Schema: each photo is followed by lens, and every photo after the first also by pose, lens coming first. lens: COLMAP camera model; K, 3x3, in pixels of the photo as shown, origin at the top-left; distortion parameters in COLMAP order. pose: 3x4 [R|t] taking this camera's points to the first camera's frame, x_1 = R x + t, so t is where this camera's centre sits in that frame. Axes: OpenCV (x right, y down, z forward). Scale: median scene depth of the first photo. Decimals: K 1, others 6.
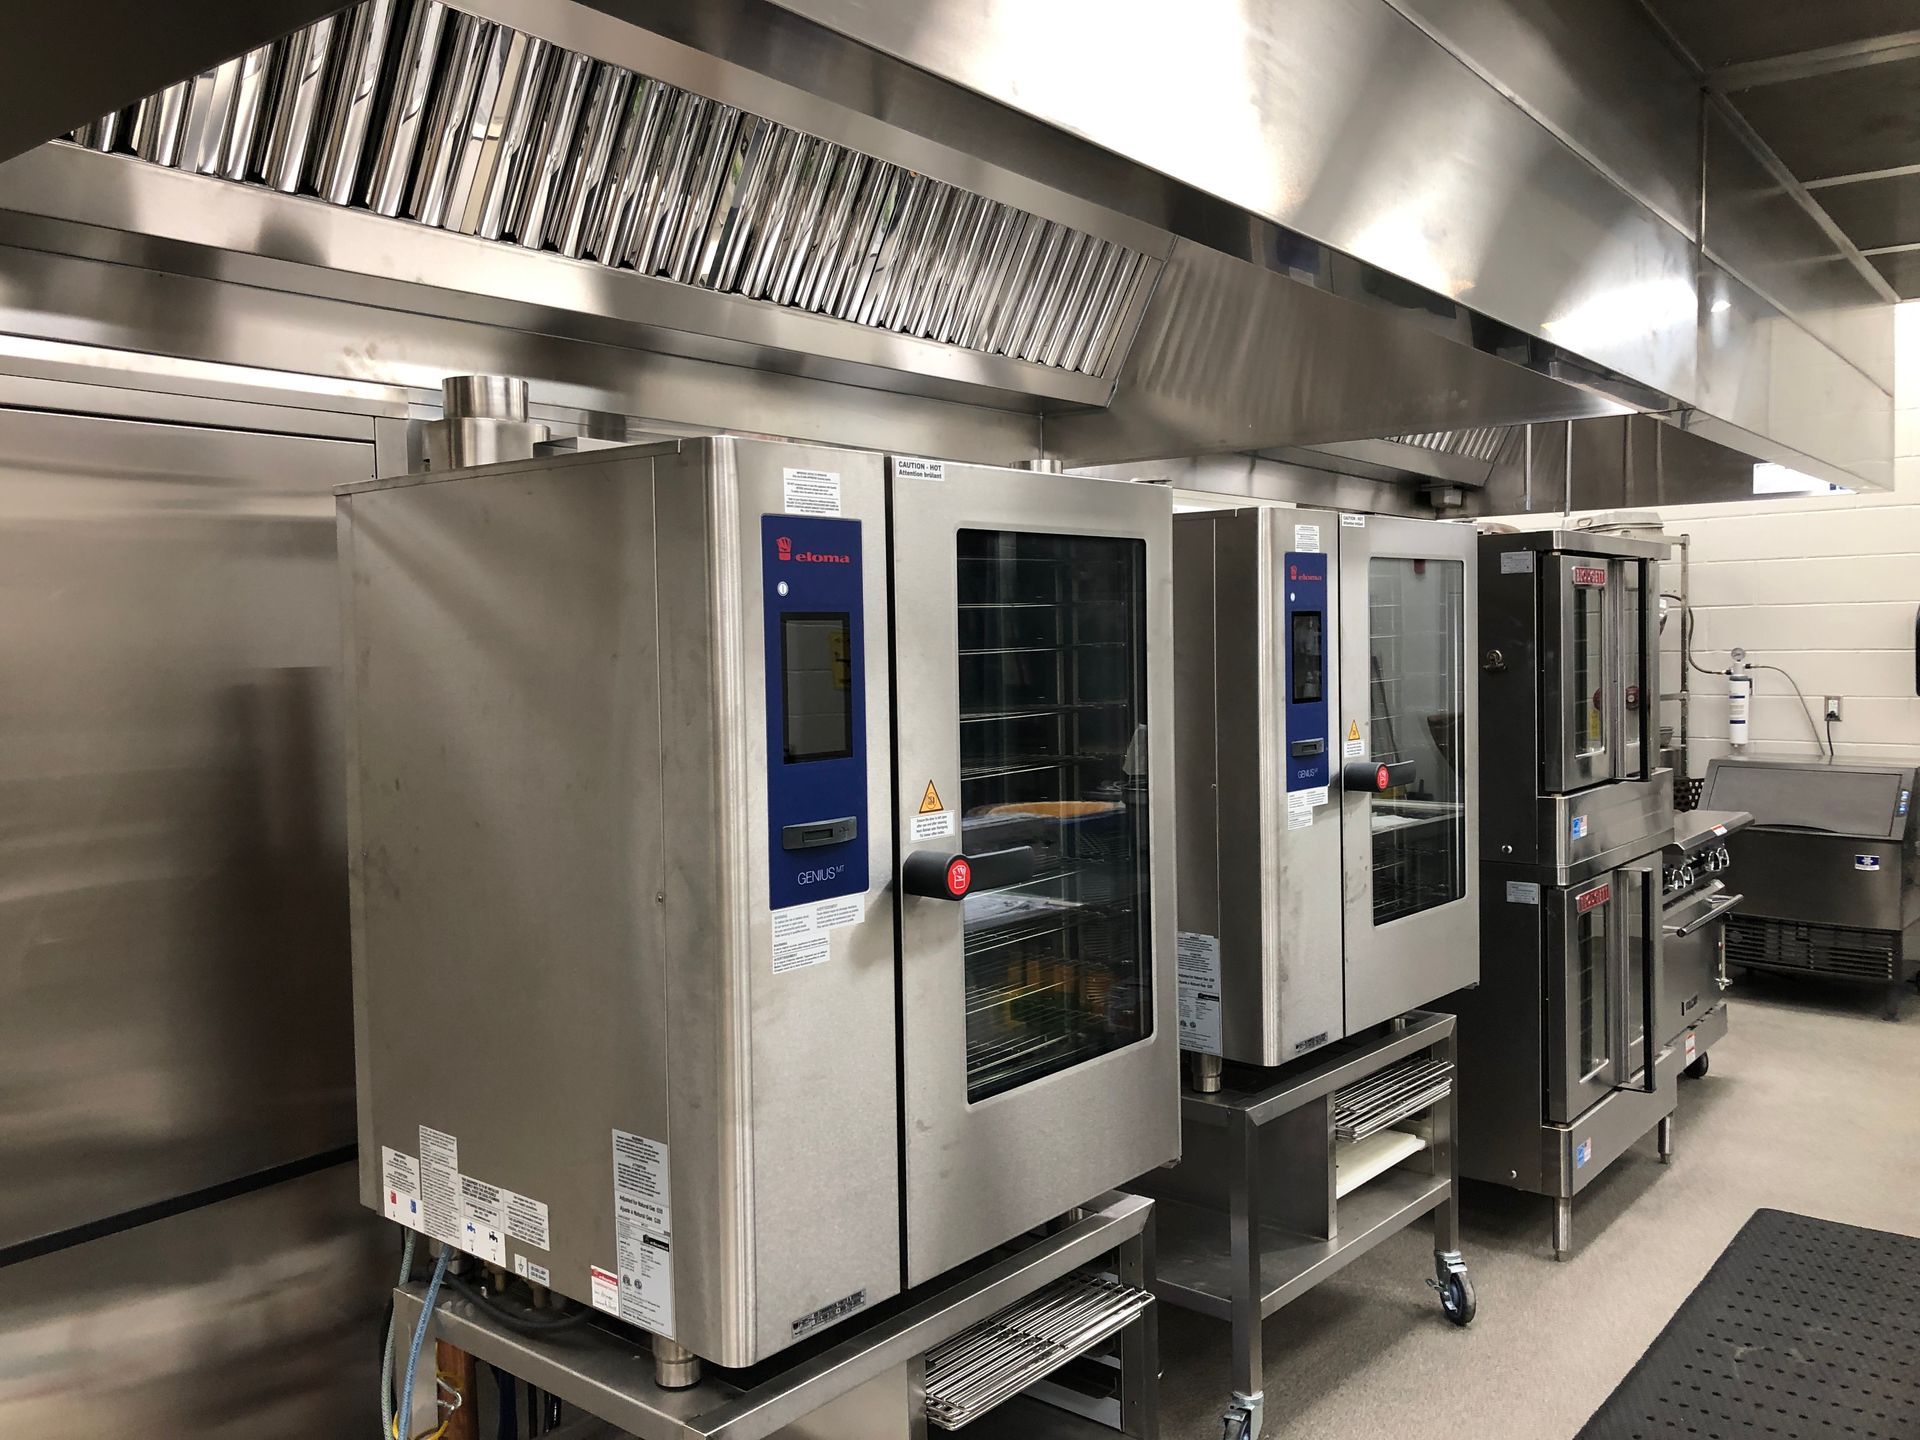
lens RADIAL K [[1531.4, 0, 956.9], [0, 1531.4, 748.6], [0, 0, 1]] dist [0.009031, -0.003830]
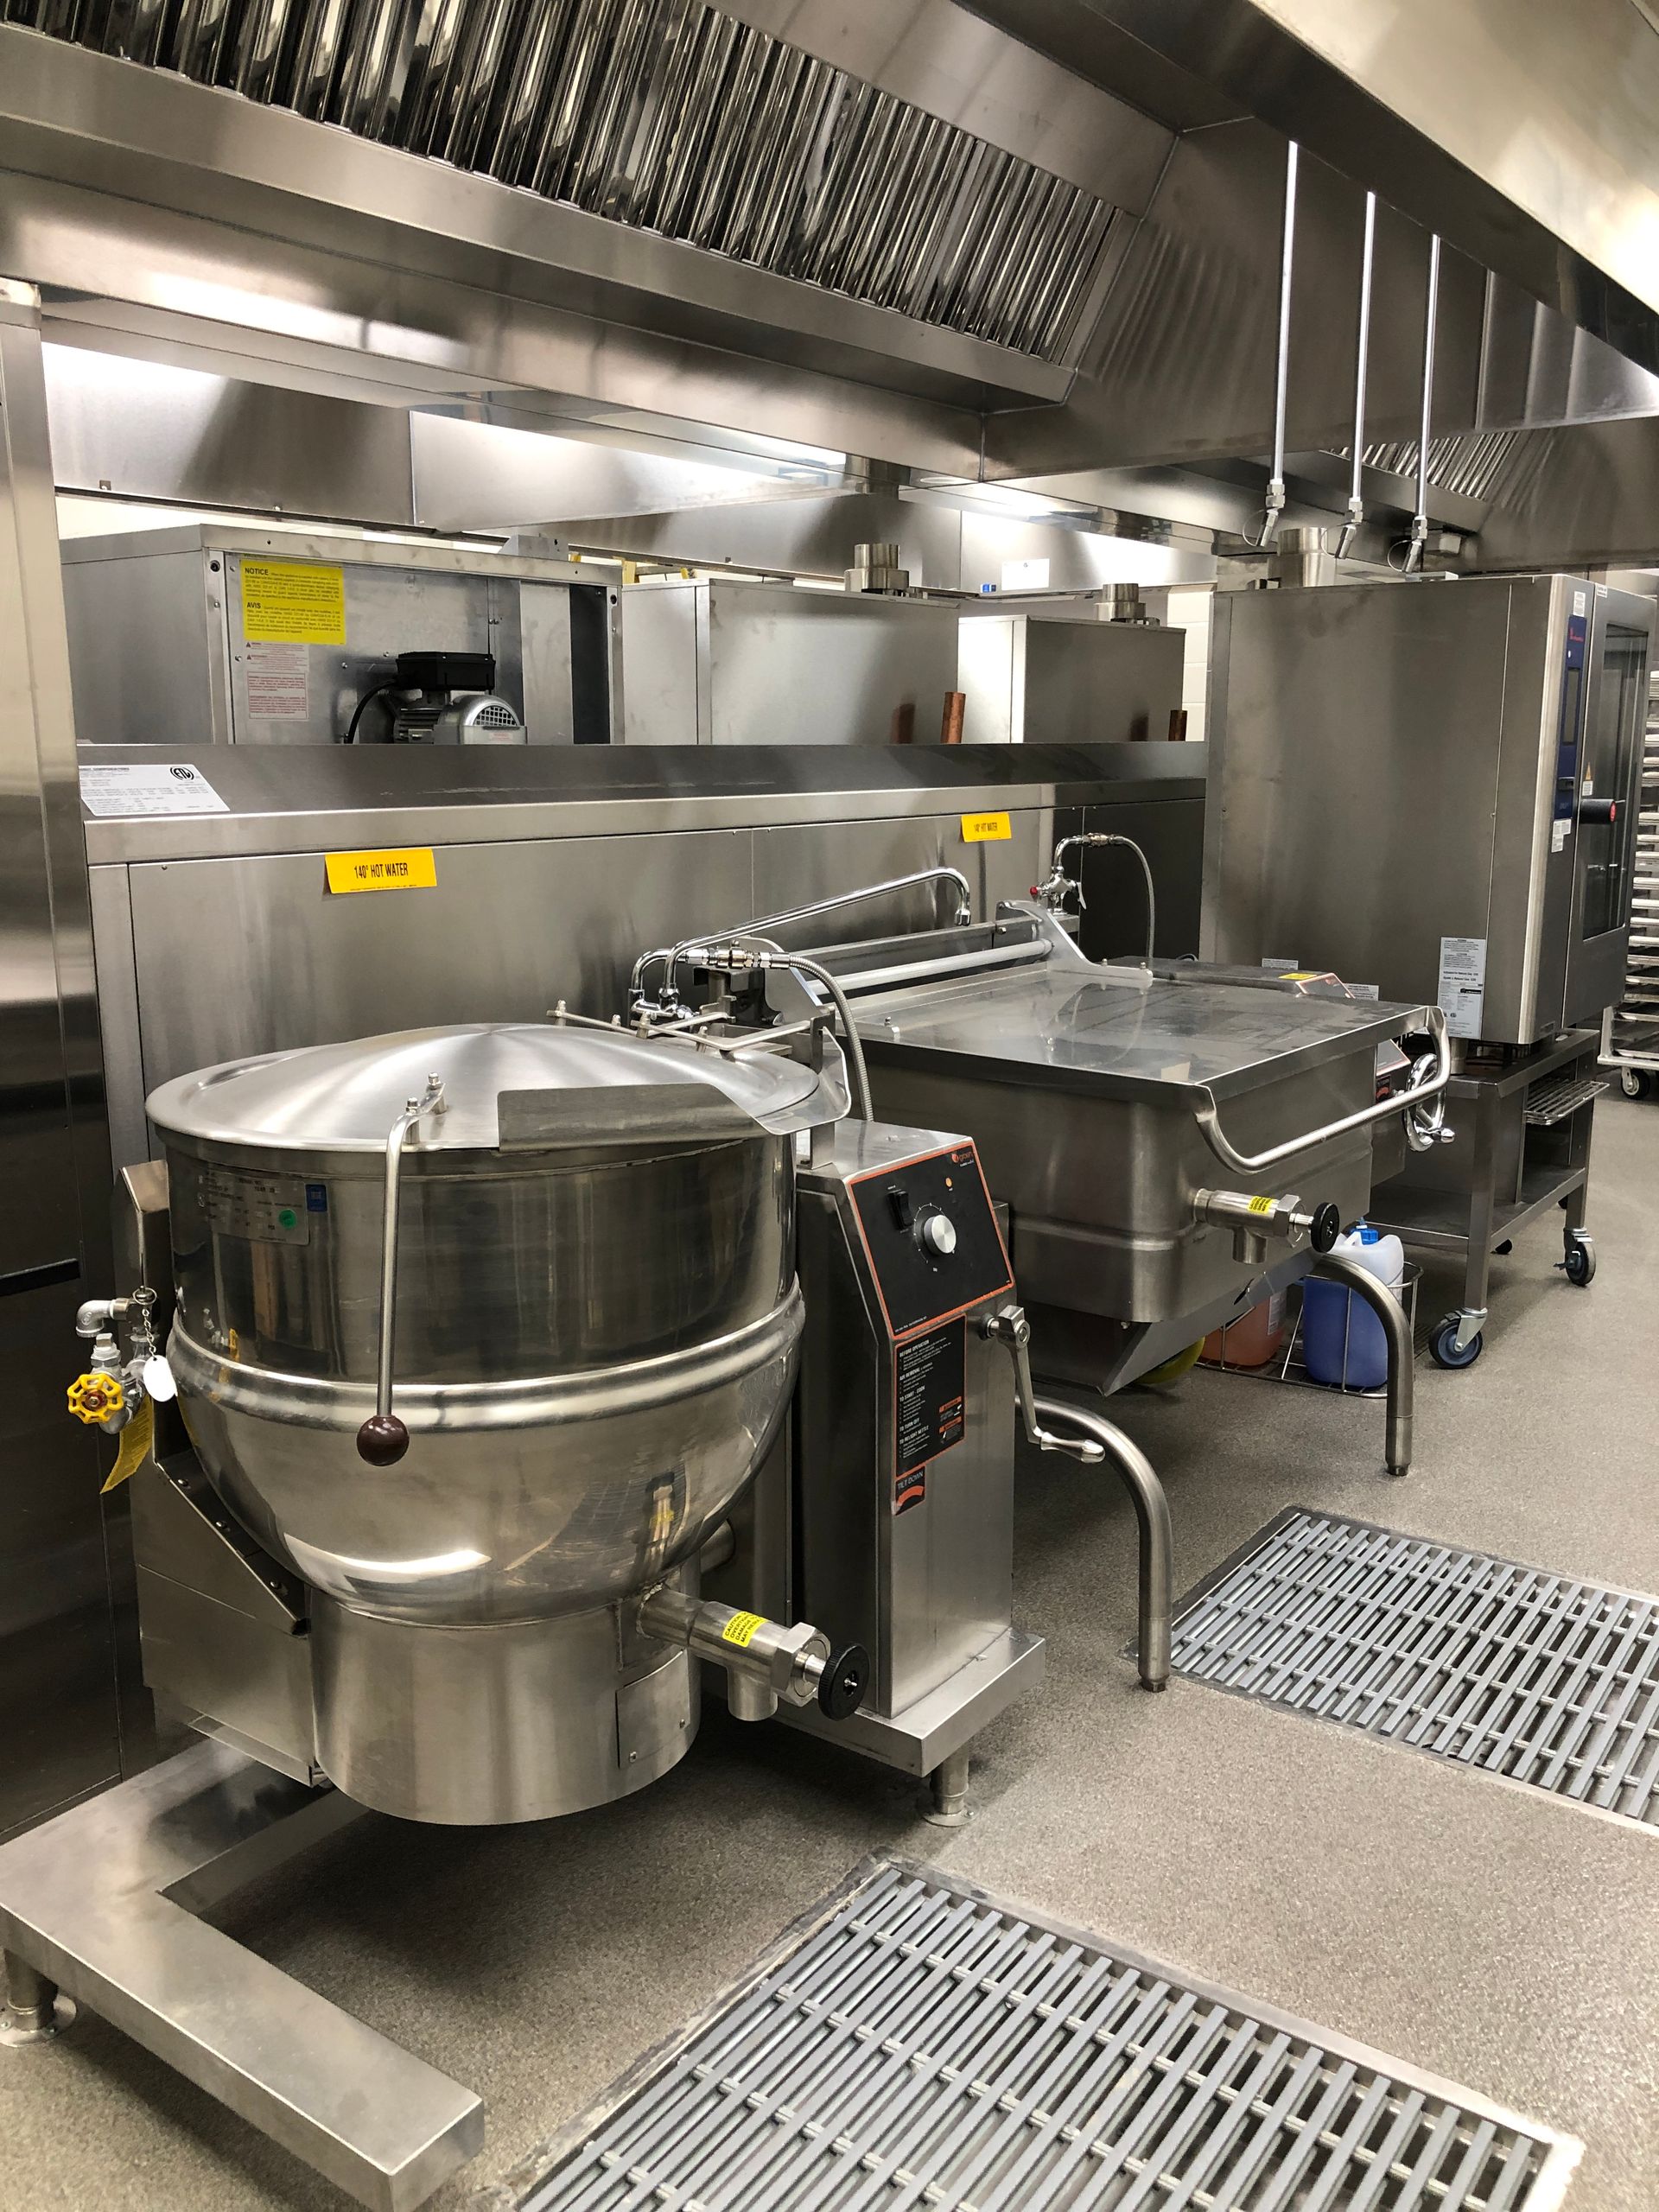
lens RADIAL K [[1928.7, 0, 833.6], [0, 1928.7, 1116.3], [0, 0, 1]] dist [0.000971, -0.005879]
pose [[0.995540, 0.011501, 0.093639, -0.523503], [-0.022683, 0.992606, 0.119242, 0.085692], [-0.091576, -0.120834, 0.988440, -0.591440]]
